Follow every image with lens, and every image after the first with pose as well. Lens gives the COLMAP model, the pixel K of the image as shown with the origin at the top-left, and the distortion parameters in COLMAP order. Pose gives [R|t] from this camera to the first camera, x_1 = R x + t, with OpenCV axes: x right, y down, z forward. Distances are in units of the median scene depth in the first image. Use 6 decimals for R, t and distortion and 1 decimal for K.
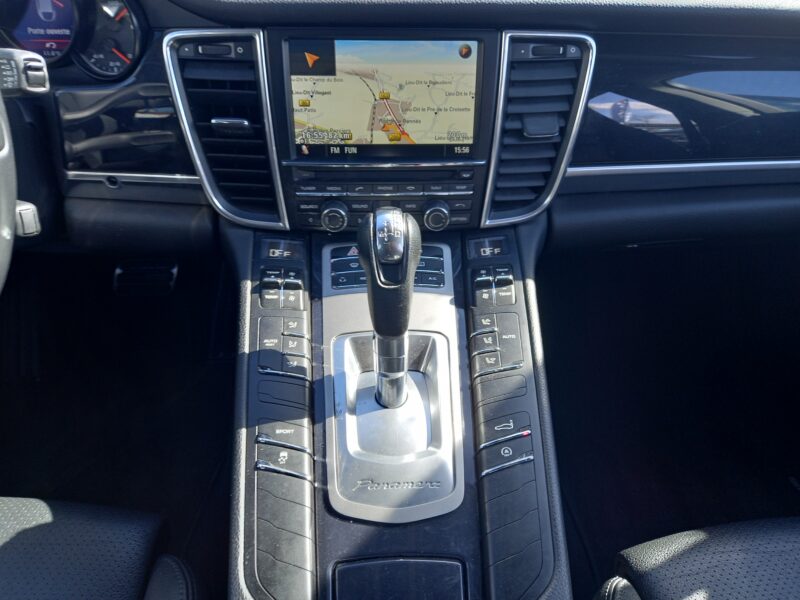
lens RADIAL K [[586.0, 0, 401.0], [0, 586.0, 296.1], [0, 0, 1]] dist [0.068423, -0.061159]
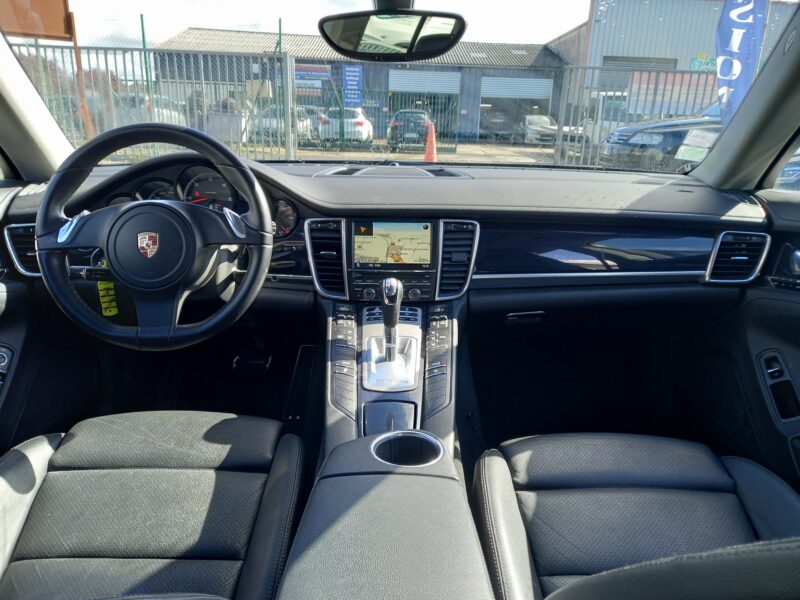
lens RADIAL K [[586.0, 0, 411.6], [0, 586.0, 297.6], [0, 0, 1]] dist [0.068423, -0.061159]
pose [[0.999459, 0.008955, -0.031647, 0.127072], [-0.018949, 0.943256, -0.331526, 0.656410], [0.026883, 0.331947, 0.942915, -1.172899]]
